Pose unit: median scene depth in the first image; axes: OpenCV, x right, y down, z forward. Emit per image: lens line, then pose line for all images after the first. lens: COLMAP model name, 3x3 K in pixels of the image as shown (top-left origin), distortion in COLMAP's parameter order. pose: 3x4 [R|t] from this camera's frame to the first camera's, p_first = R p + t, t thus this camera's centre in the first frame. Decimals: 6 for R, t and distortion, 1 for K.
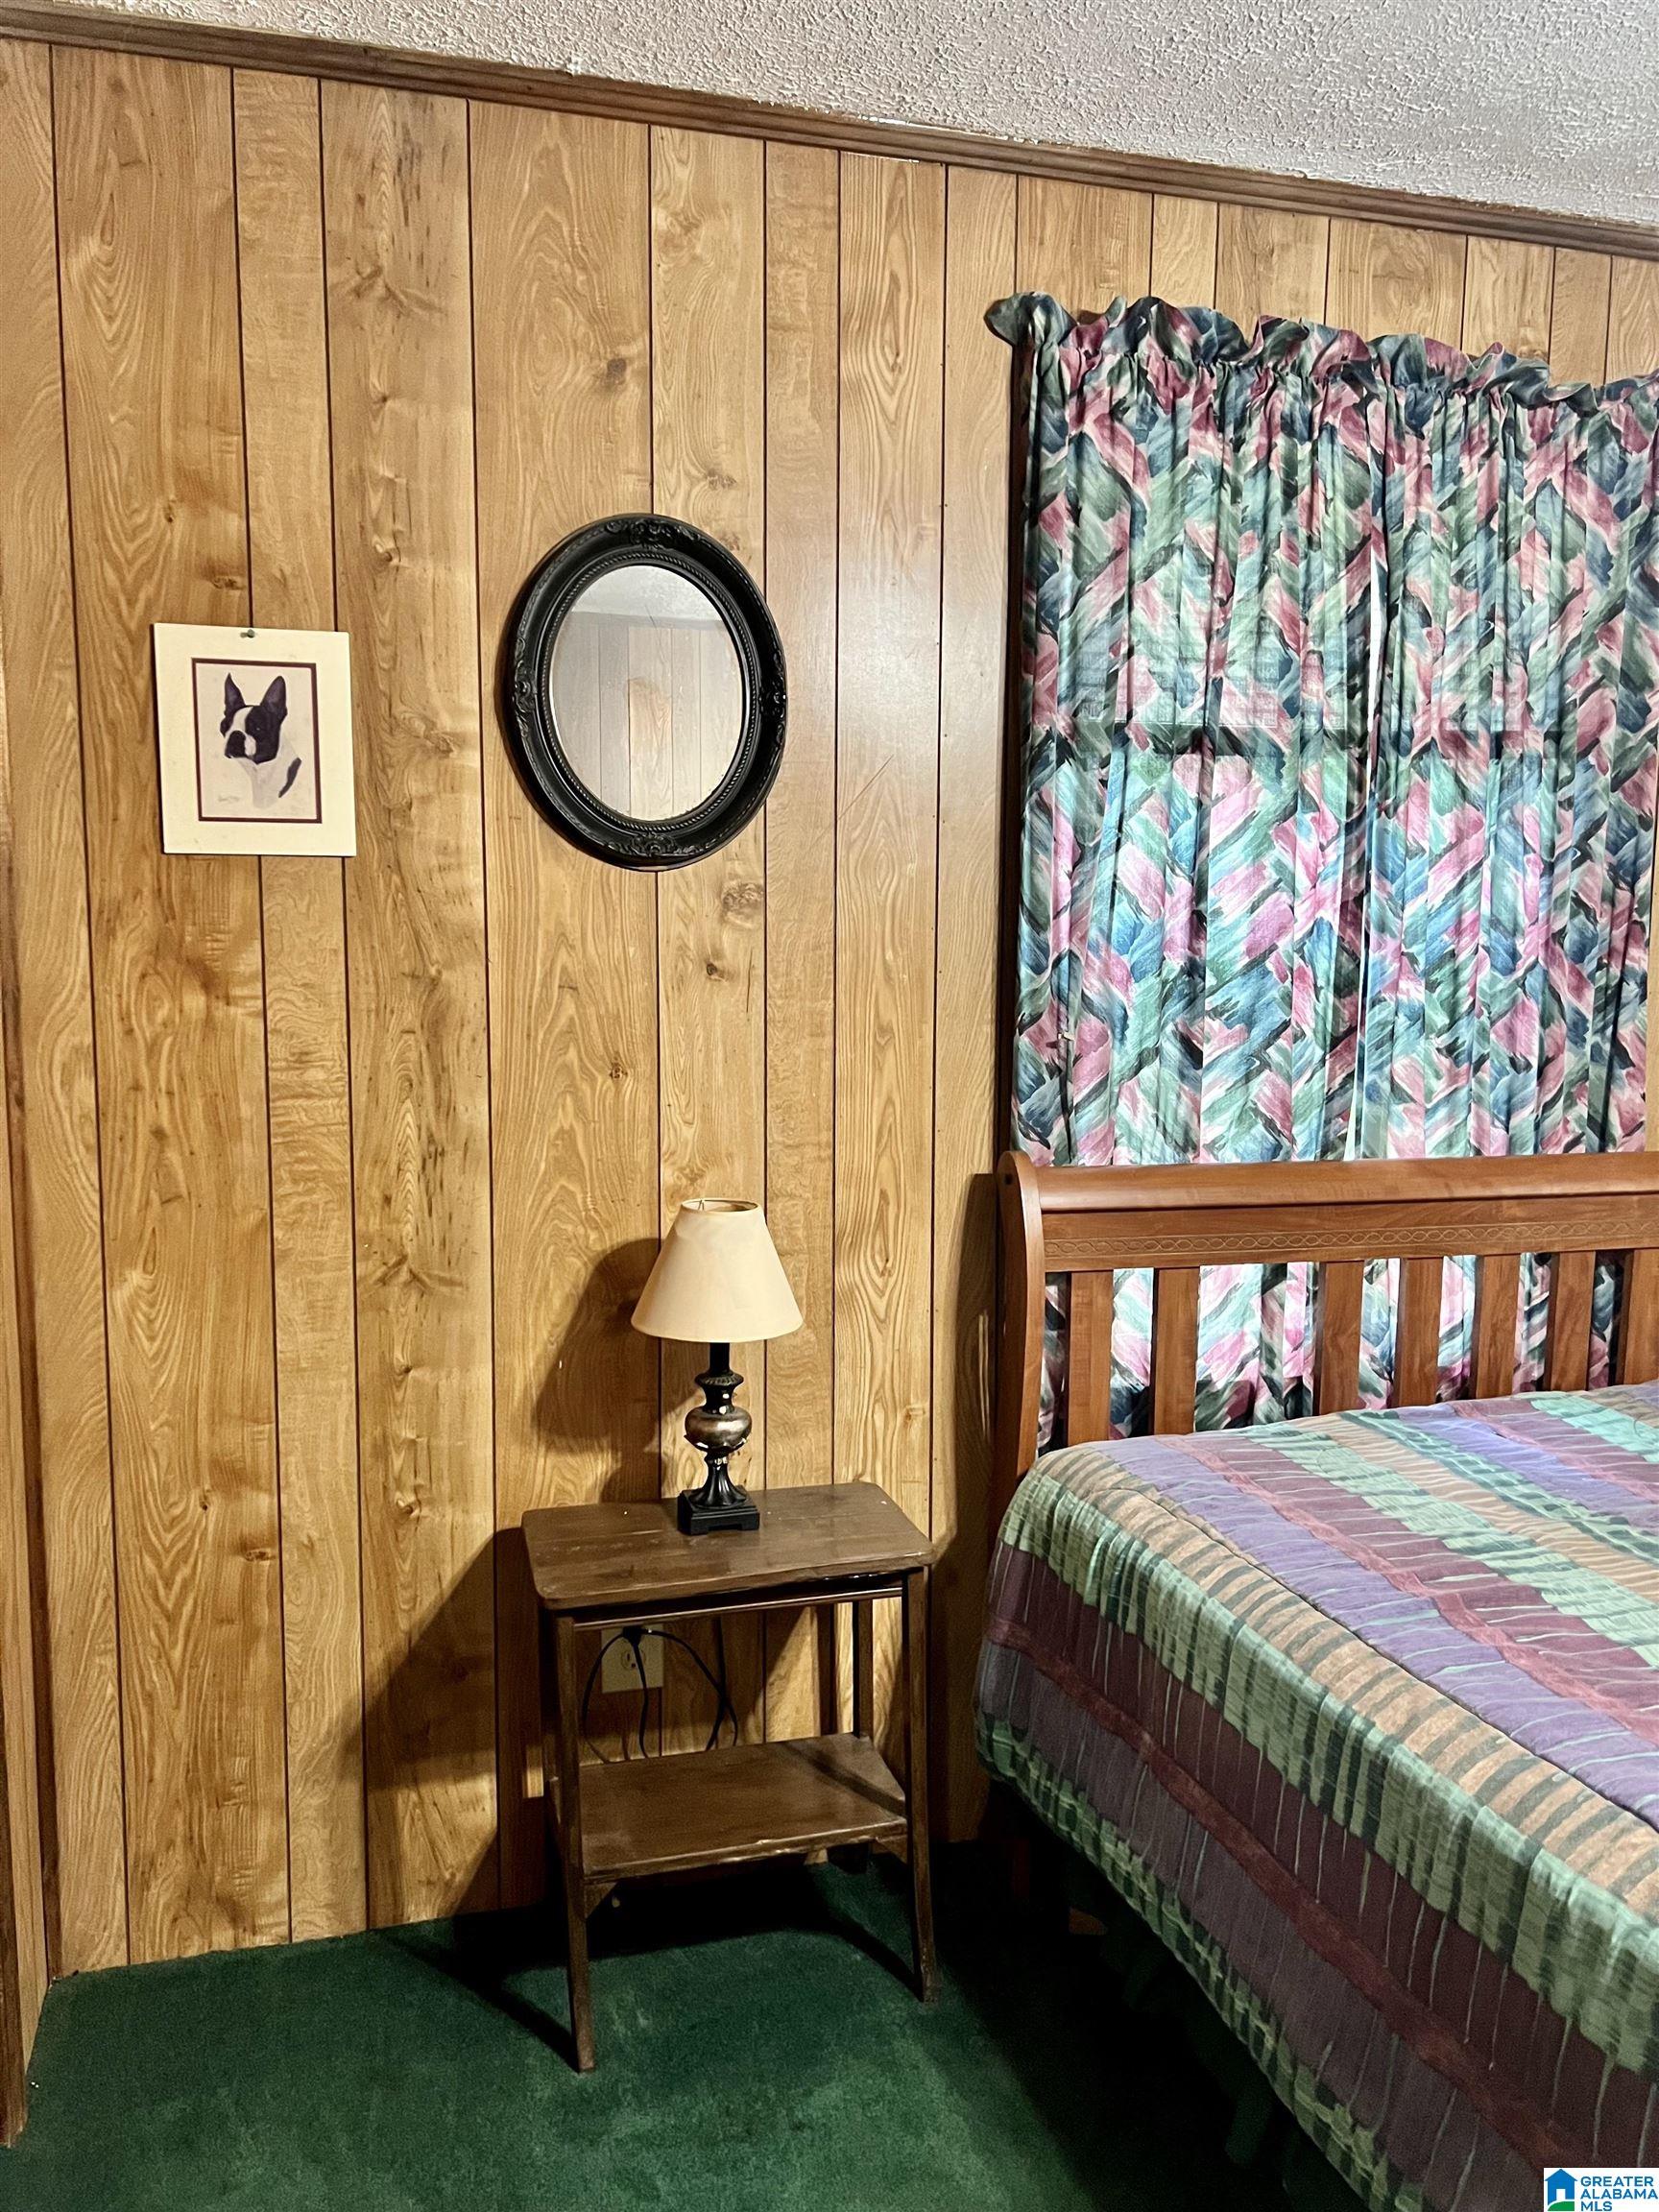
lens RADIAL K [[1690.9, 0, 832.8], [0, 1690.9, 1106.8], [0, 0, 1]] dist [0.026074, -0.013699]
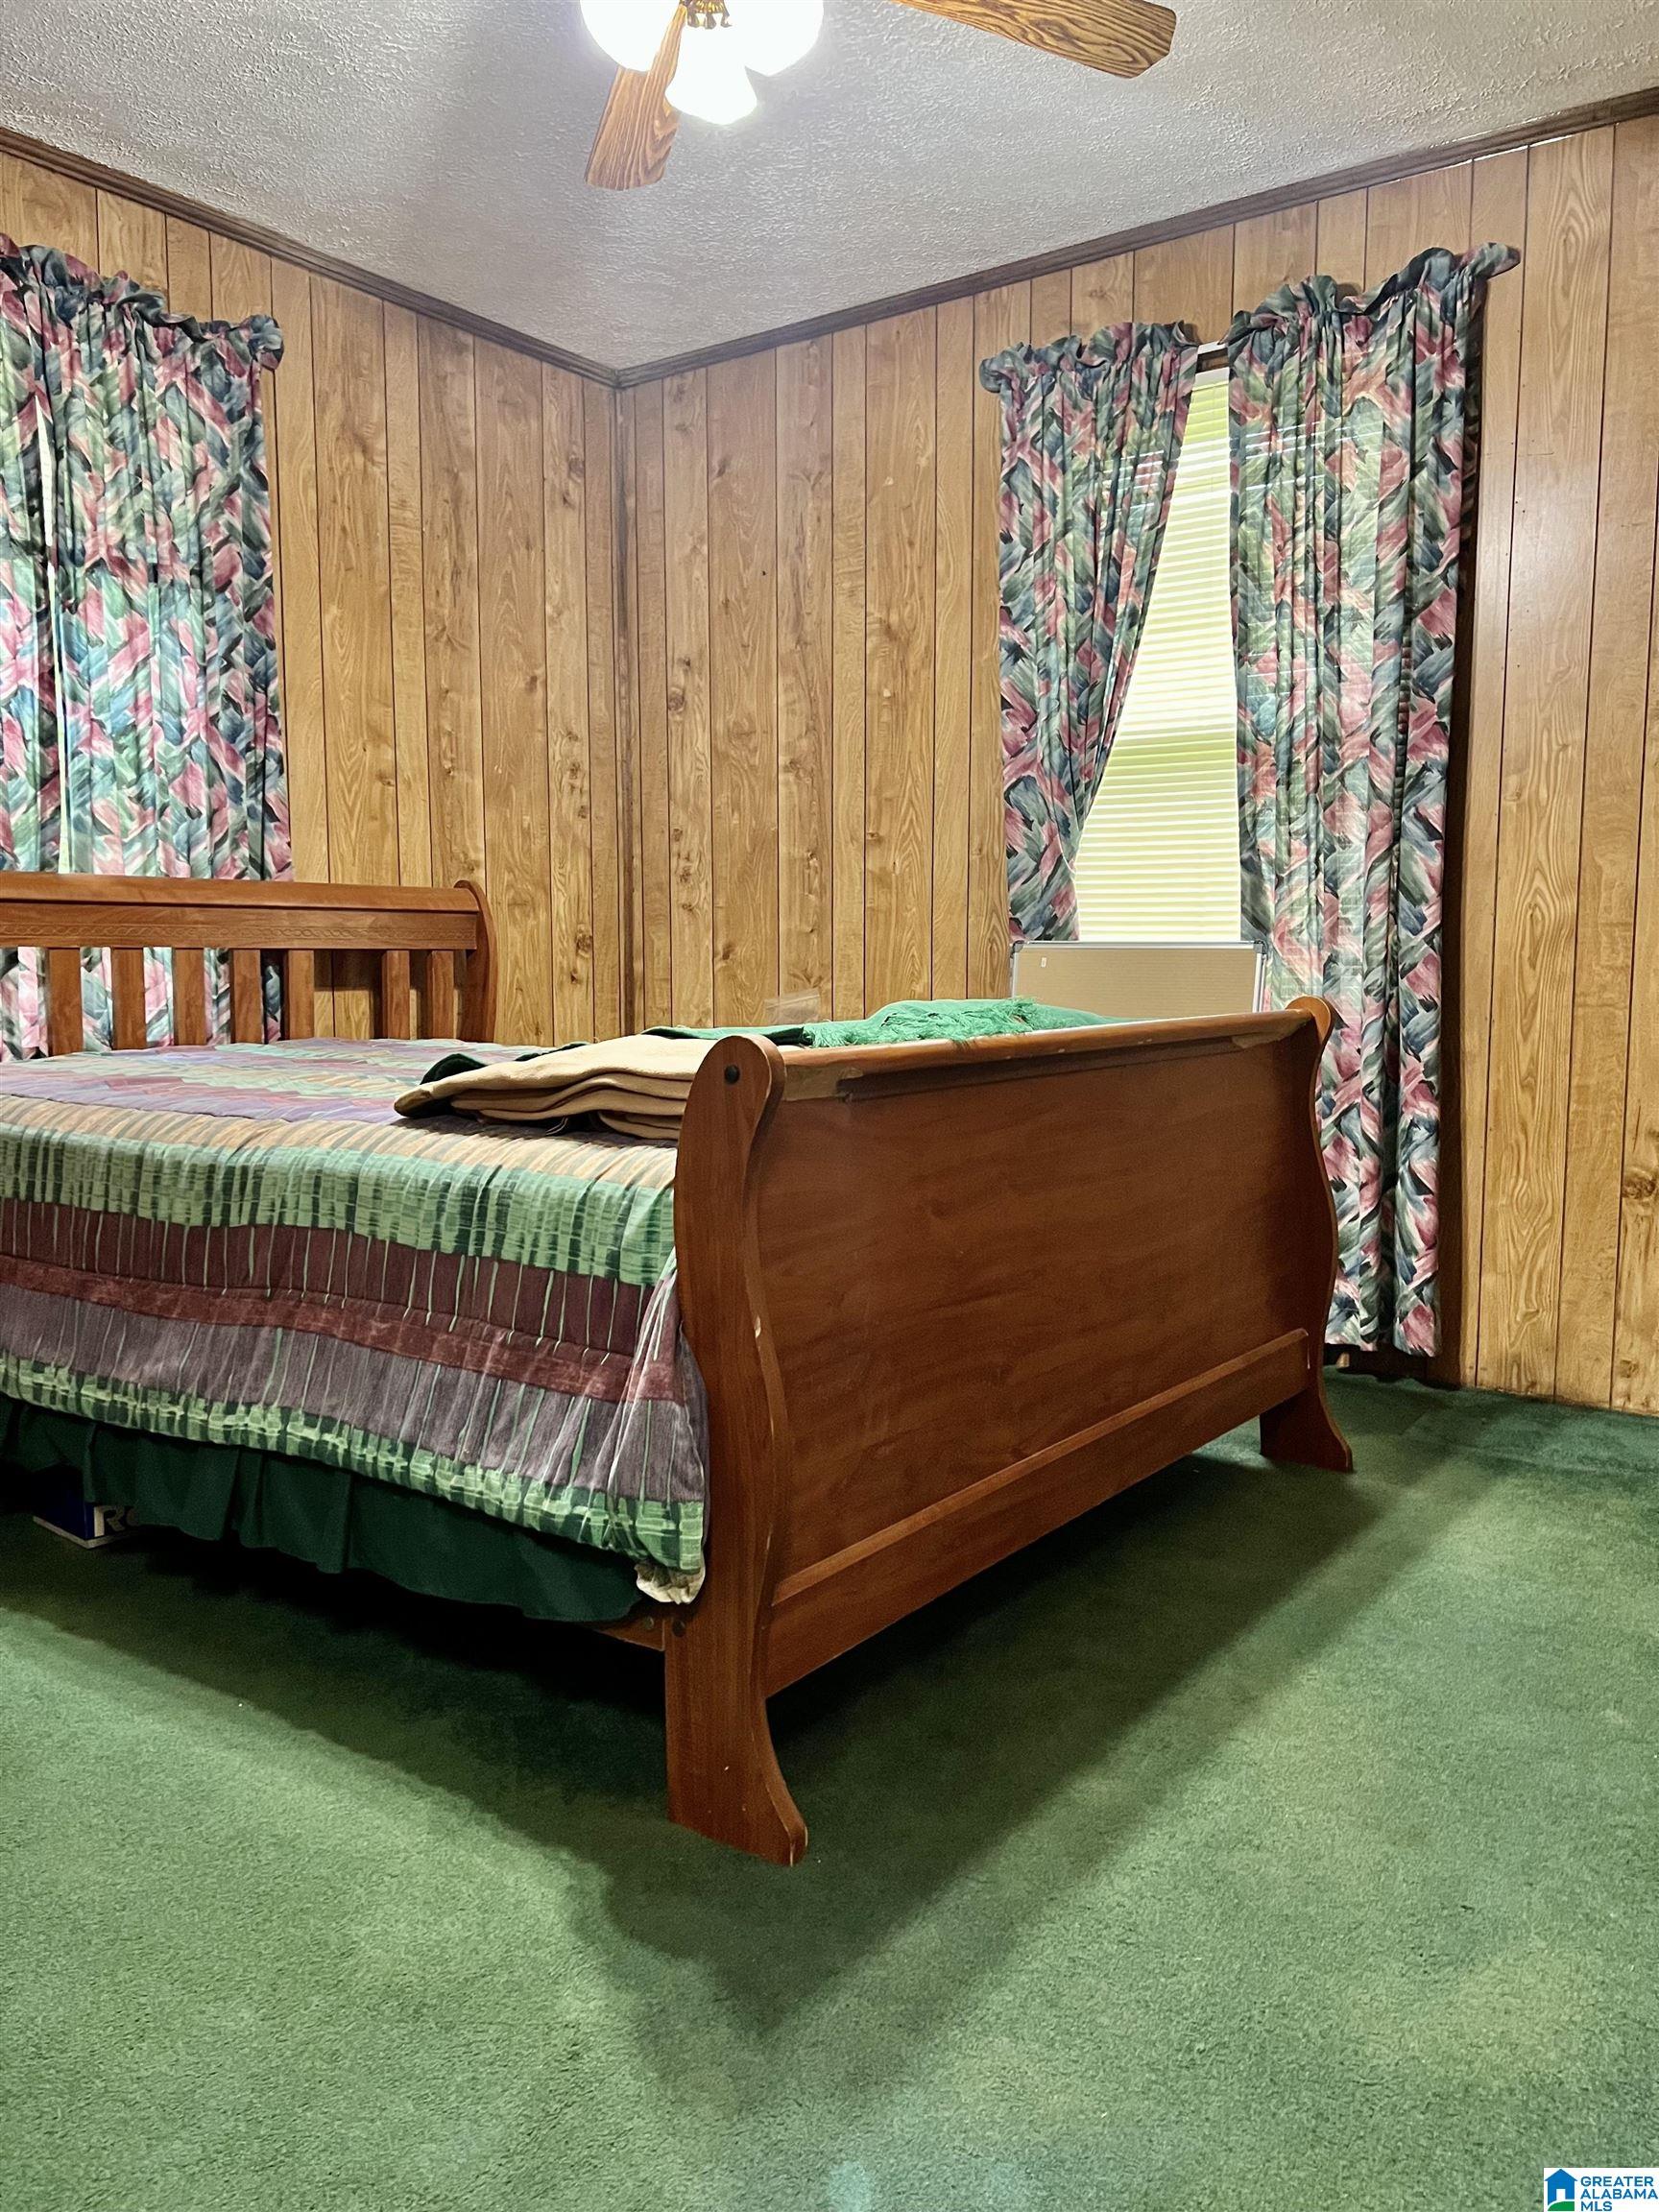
lens RADIAL K [[1690.9, 0, 823.4], [0, 1690.9, 1108.3], [0, 0, 1]] dist [0.026074, -0.013699]
pose [[0.793875, -0.066442, 0.604441, -0.035788], [0.069676, 0.997405, 0.018125, 0.229532], [-0.604076, 0.027726, 0.796444, -0.400340]]
